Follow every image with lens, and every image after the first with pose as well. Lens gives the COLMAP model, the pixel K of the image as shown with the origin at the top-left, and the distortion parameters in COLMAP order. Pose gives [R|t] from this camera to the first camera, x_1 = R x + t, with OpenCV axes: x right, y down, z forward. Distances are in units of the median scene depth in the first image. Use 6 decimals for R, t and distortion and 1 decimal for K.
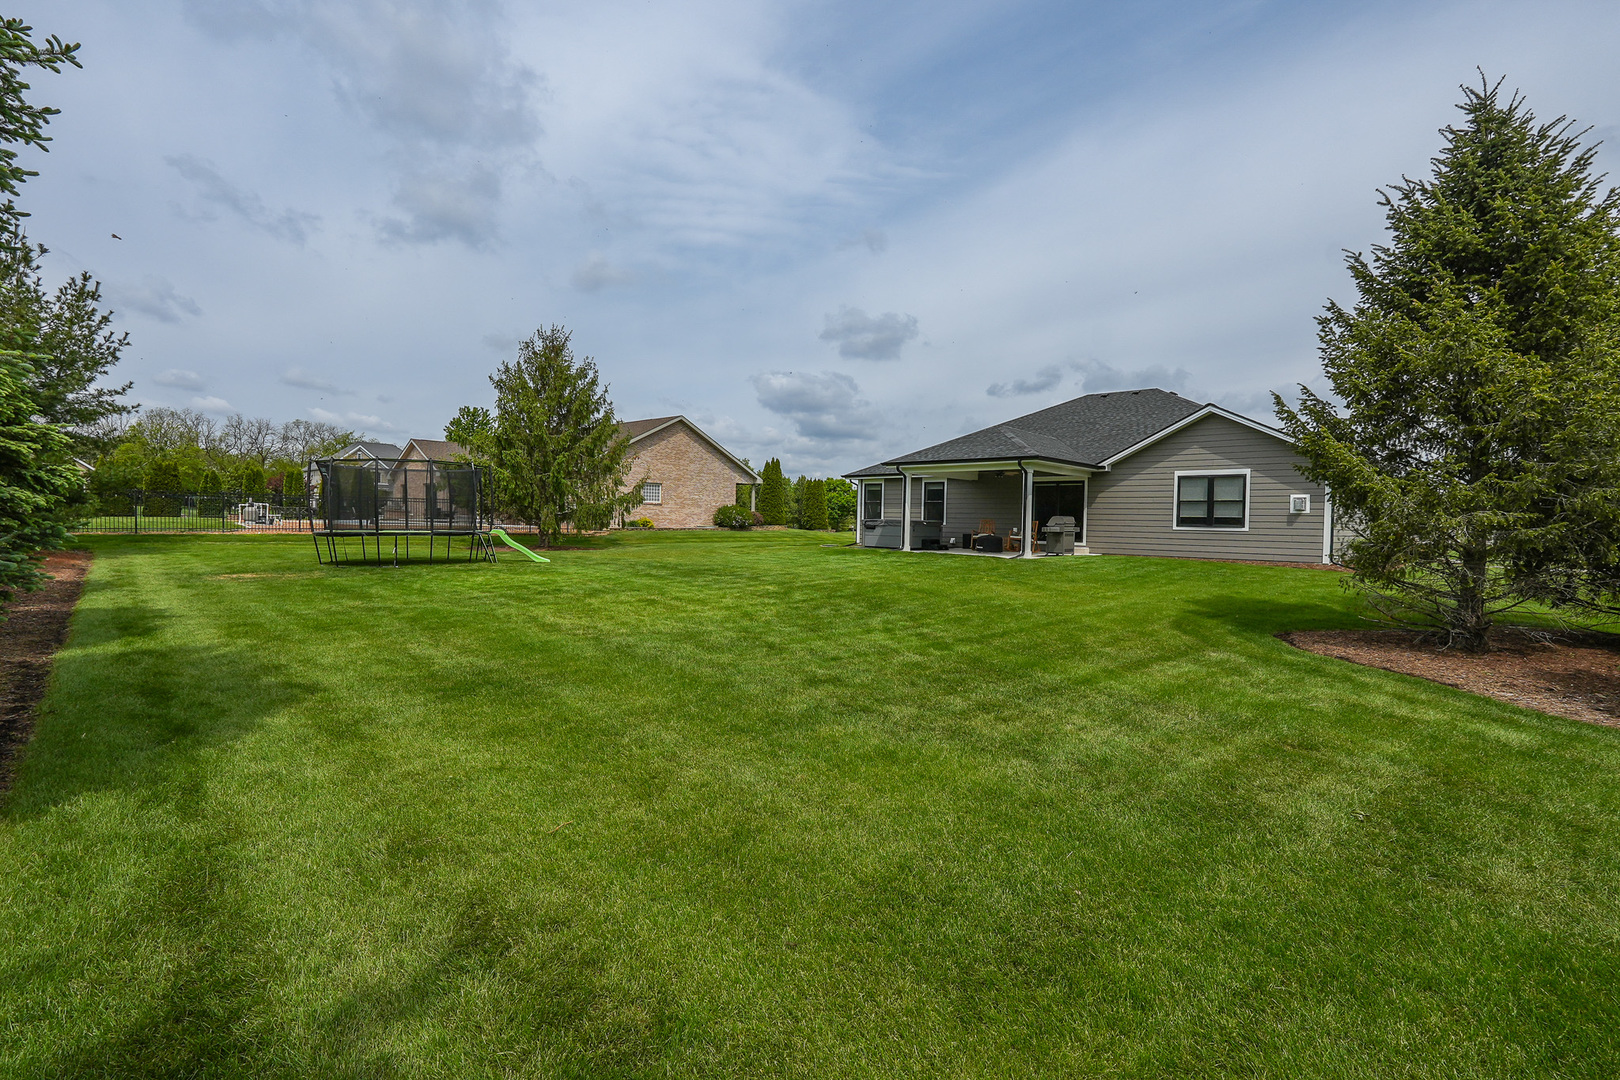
lens RADIAL K [[737.3, 0, 807.9], [0, 737.3, 539.7], [0, 0, 1]] dist [-0.017988, 0.008206]
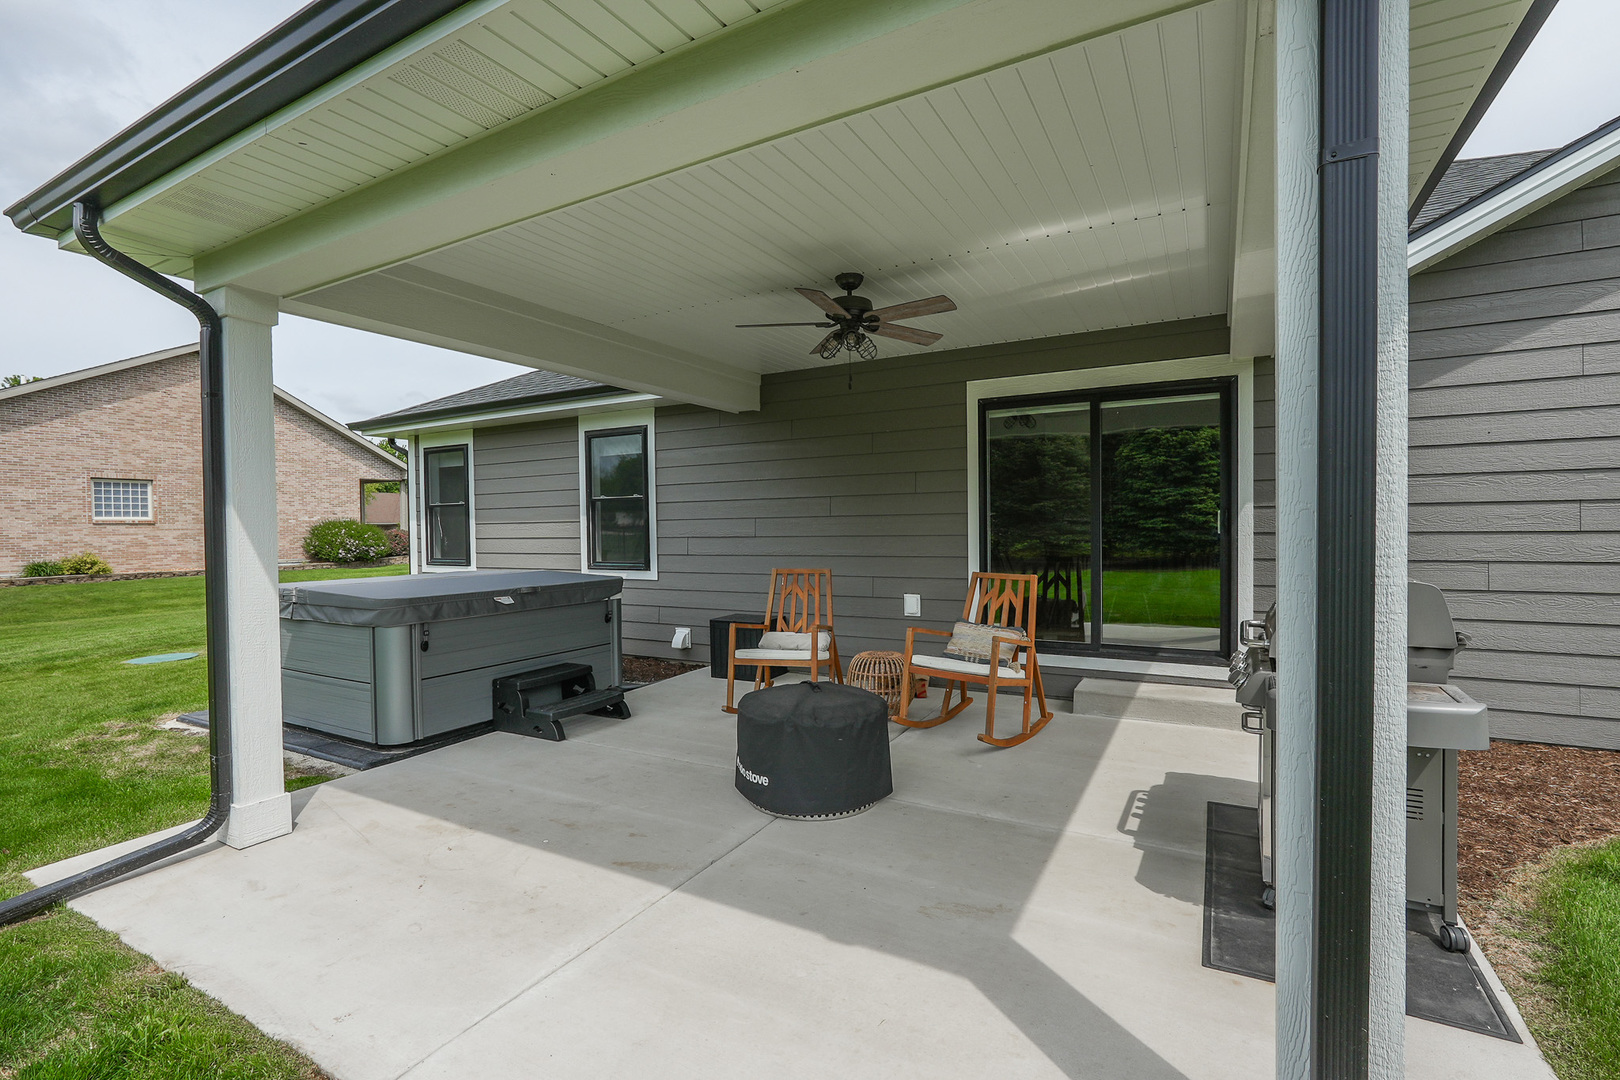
lens RADIAL K [[737.3, 0, 812.8], [0, 737.3, 541.7], [0, 0, 1]] dist [-0.017988, 0.008206]
pose [[0.968547, -0.037262, 0.246025, 0.219490], [0.038271, 0.999267, 0.000681, -0.040445], [-0.245870, 0.008756, 0.969263, 0.895368]]
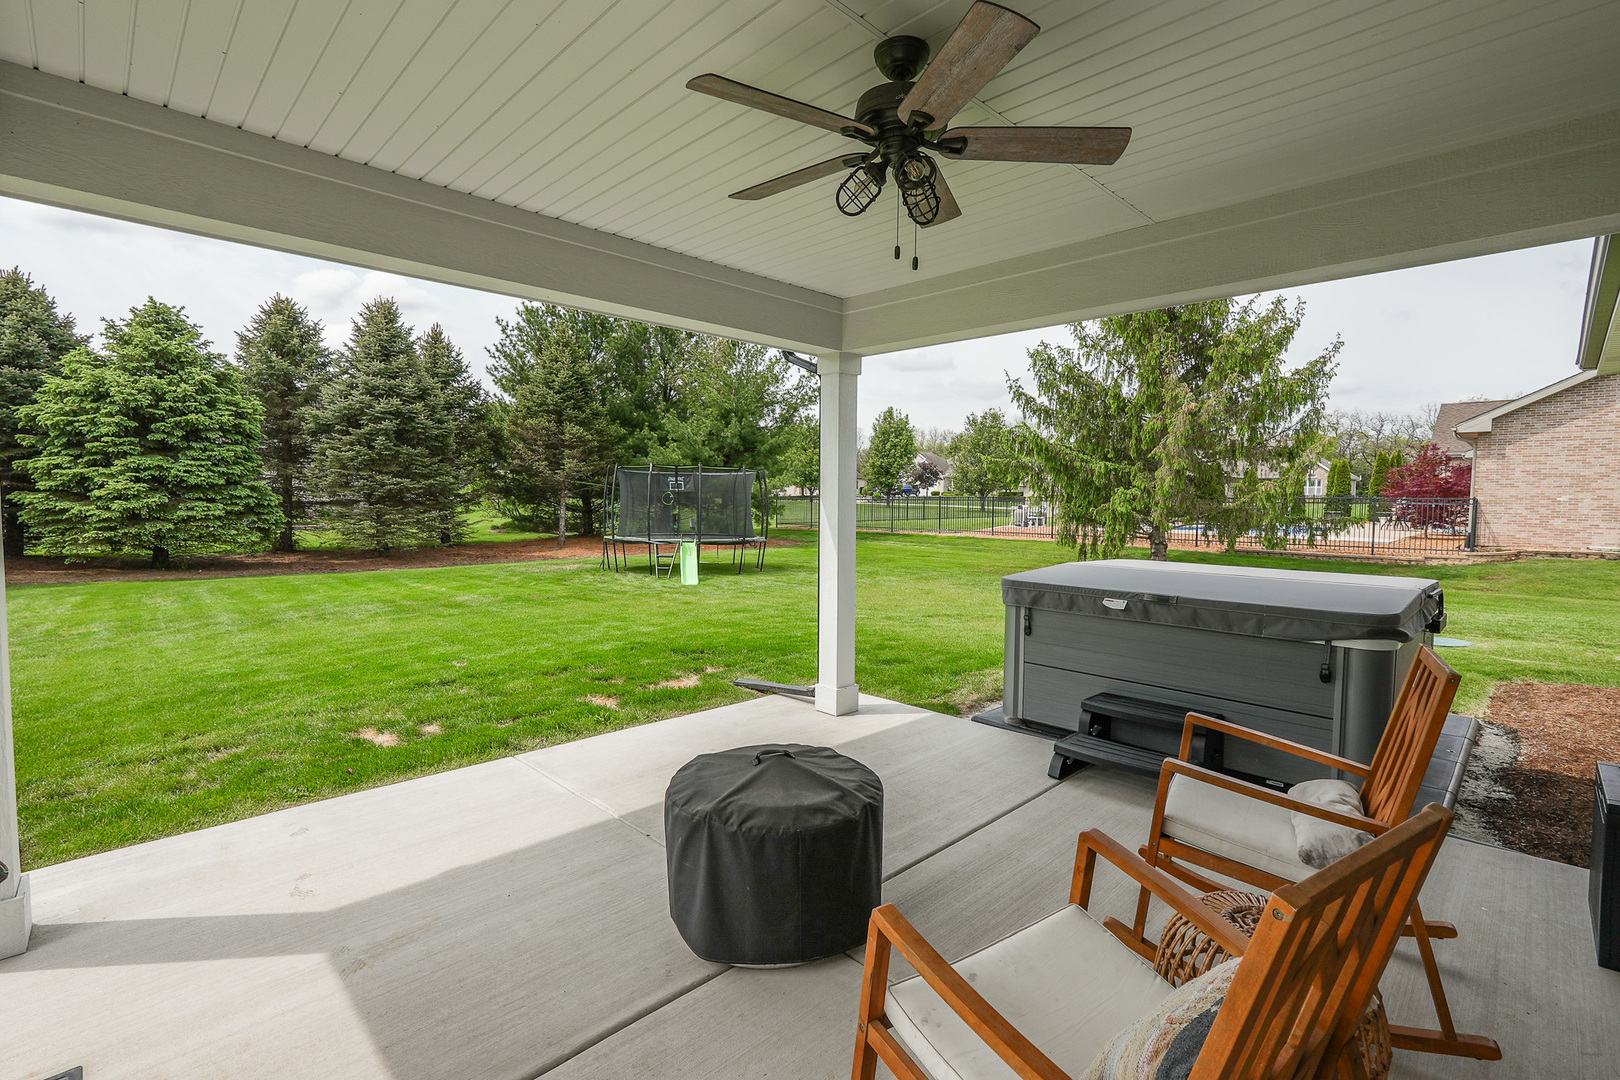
lens RADIAL K [[737.3, 0, 801.4], [0, 737.3, 536.4], [0, 0, 1]] dist [-0.017988, 0.008206]
pose [[-0.039683, 0.031515, -0.998715, 0.537402], [-0.040016, 0.998651, 0.033103, -0.052079], [0.998411, 0.041279, -0.038368, 1.245773]]
